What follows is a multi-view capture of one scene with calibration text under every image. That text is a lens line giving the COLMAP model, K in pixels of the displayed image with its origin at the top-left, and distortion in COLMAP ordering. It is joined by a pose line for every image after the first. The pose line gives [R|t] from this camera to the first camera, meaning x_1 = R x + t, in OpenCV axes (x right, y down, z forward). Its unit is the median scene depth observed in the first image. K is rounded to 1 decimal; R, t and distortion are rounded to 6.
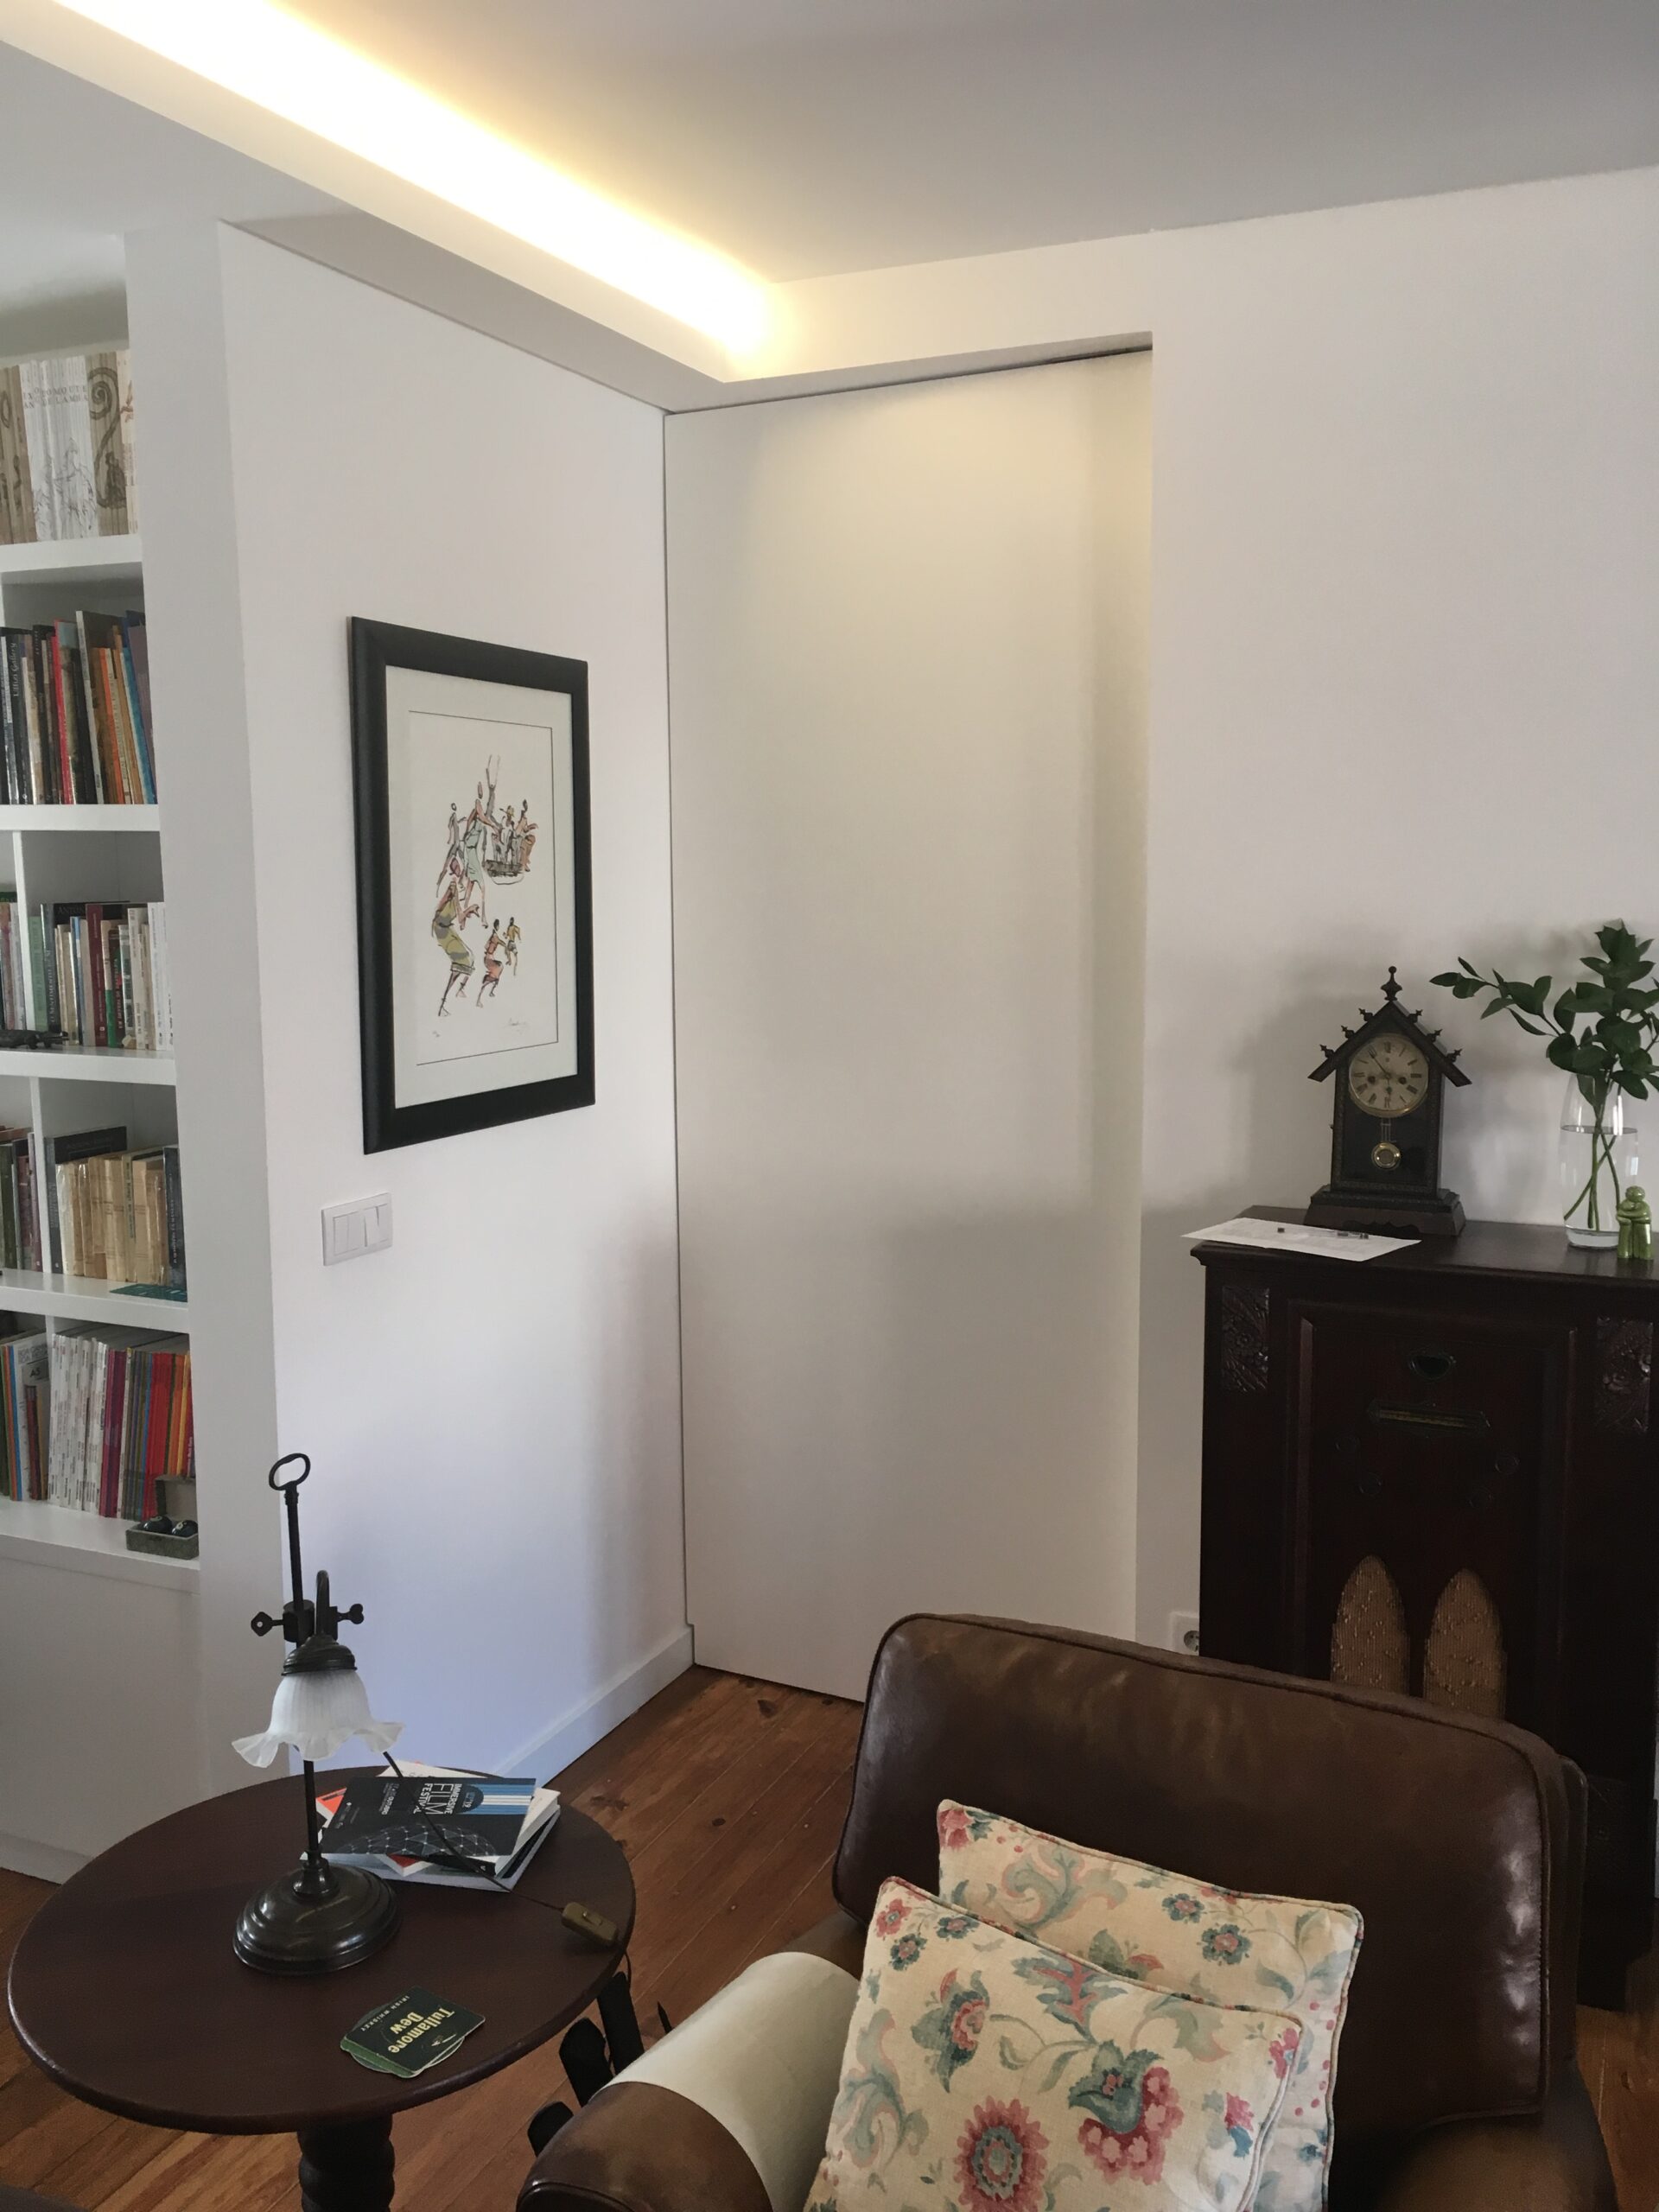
lens RADIAL K [[1888.9, 0, 838.1], [0, 1888.9, 1104.4], [0, 0, 1]] dist [0.050542, -0.078057]
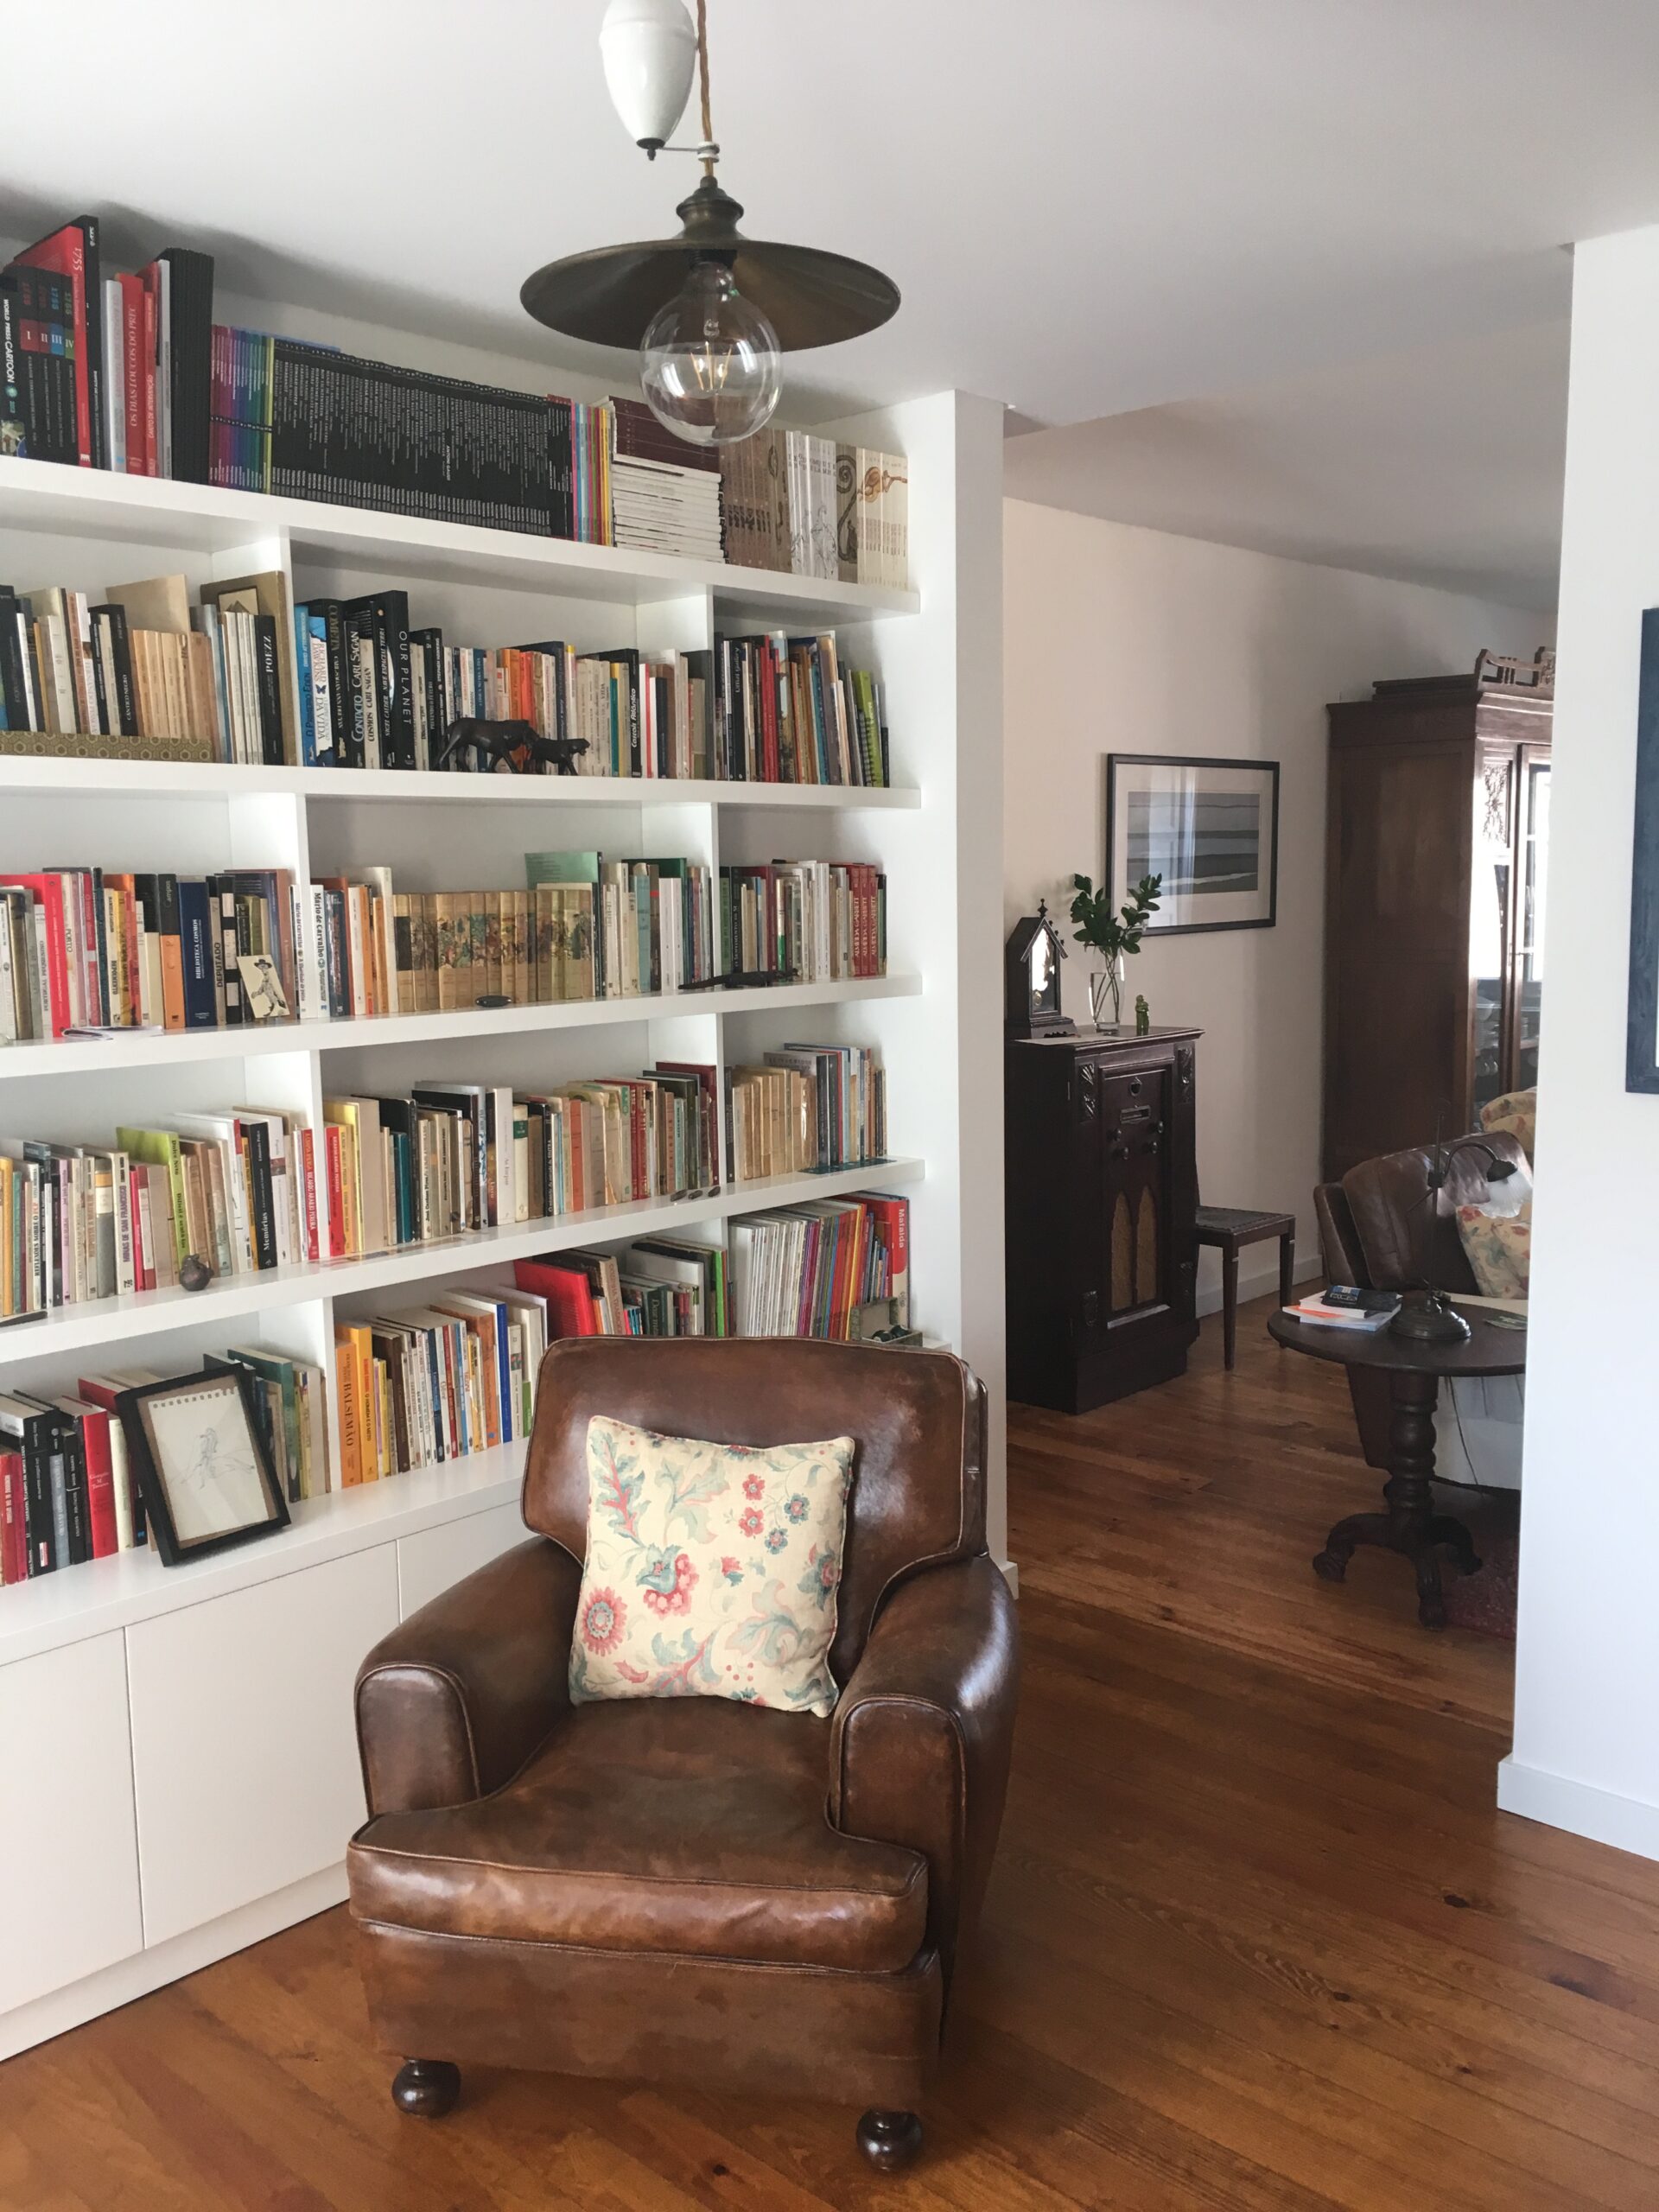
lens RADIAL K [[1888.9, 0, 827.5], [0, 1888.9, 1104.2], [0, 0, 1]] dist [0.050542, -0.078057]
pose [[0.320252, -0.115874, 0.940219, -1.646586], [0.137295, 0.987690, 0.074960, -0.042116], [-0.937331, 0.105081, 0.332219, 0.609670]]
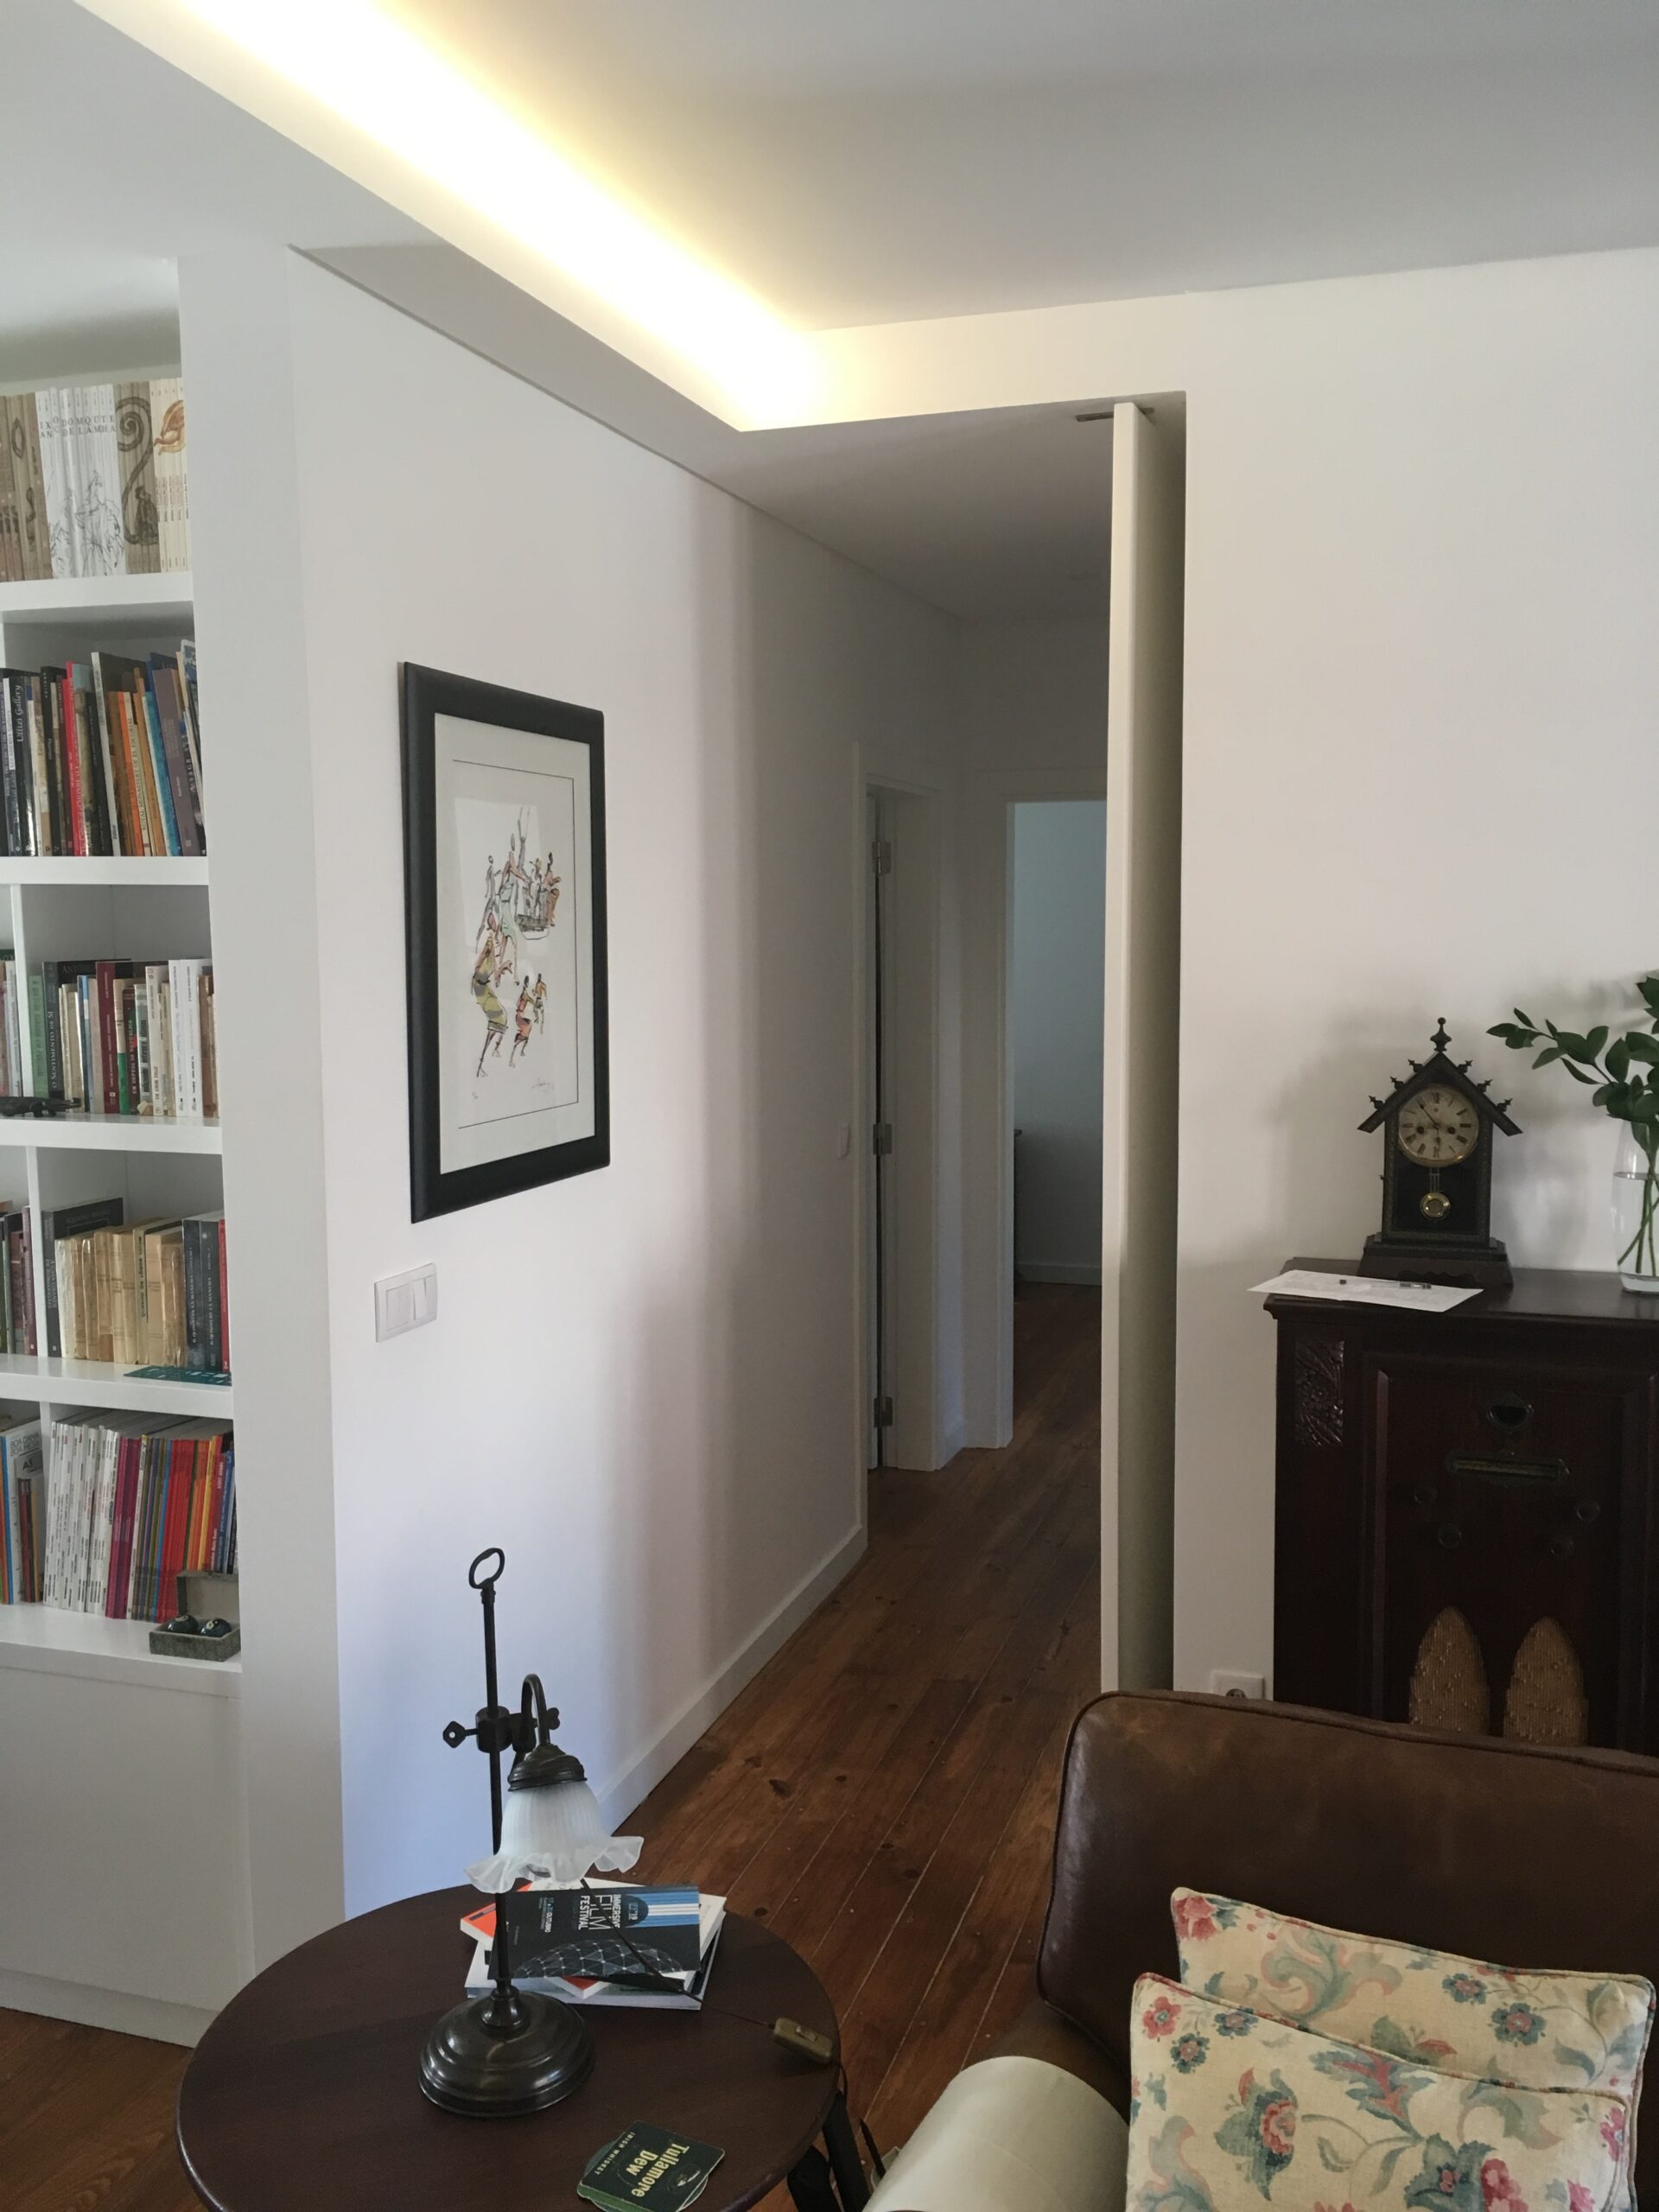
lens RADIAL K [[1888.9, 0, 830.6], [0, 1888.9, 1102.5], [0, 0, 1]] dist [0.050542, -0.078057]
pose [[0.994525, -0.012360, 0.103767, -0.141047], [0.015374, 0.999481, -0.028297, -0.004122], [-0.103363, 0.029737, 0.994199, 0.032542]]
